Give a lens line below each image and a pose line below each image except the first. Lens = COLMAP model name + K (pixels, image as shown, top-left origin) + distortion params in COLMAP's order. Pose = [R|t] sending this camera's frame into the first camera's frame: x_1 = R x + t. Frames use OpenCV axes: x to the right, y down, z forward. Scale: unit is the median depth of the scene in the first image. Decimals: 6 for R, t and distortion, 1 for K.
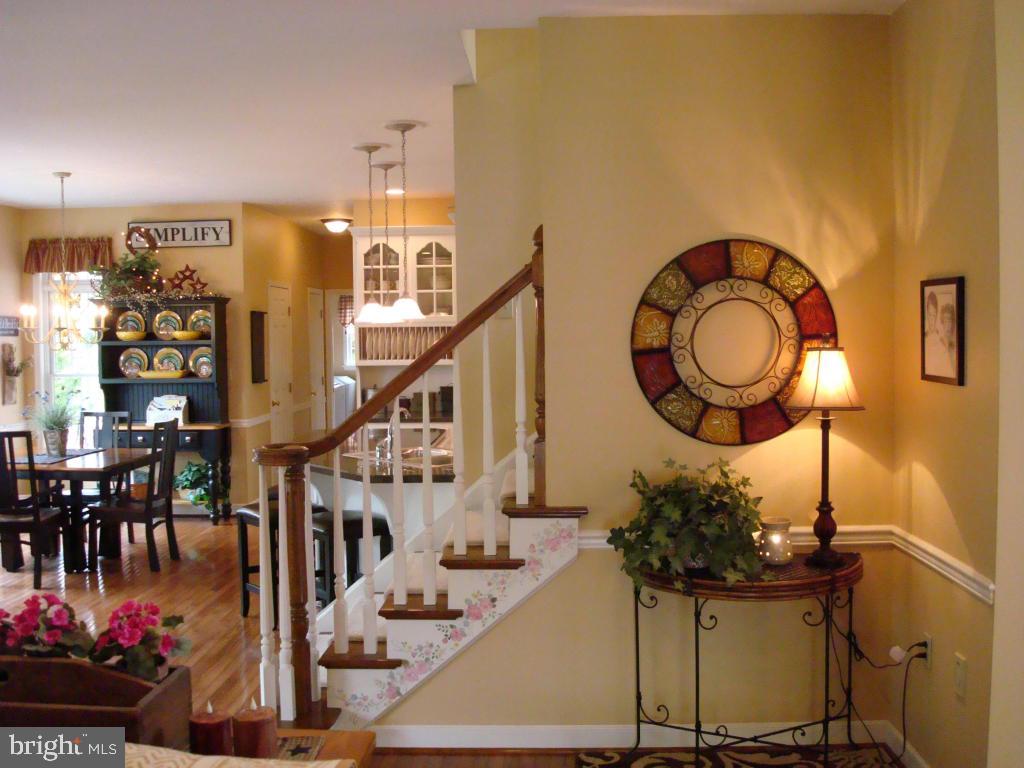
lens RADIAL K [[1046.6, 0, 511.4], [0, 1046.6, 382.7], [0, 0, 1]] dist [-0.128915, 0.000000]
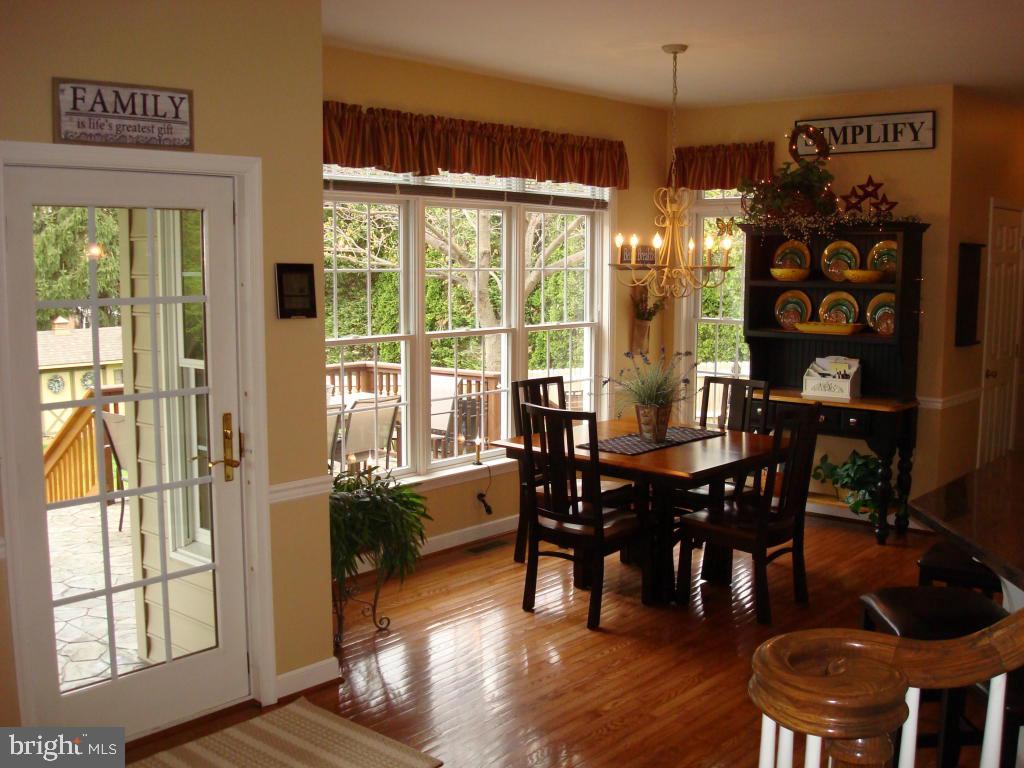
lens RADIAL K [[1046.6, 0, 493.2], [0, 1046.6, 414.6], [0, 0, 1]] dist [-0.128915, 0.000000]
pose [[0.757489, 0.103893, -0.644528, -0.040090], [-0.036222, 0.992424, 0.117401, -0.024478], [0.651843, -0.065584, 0.755513, 0.287232]]
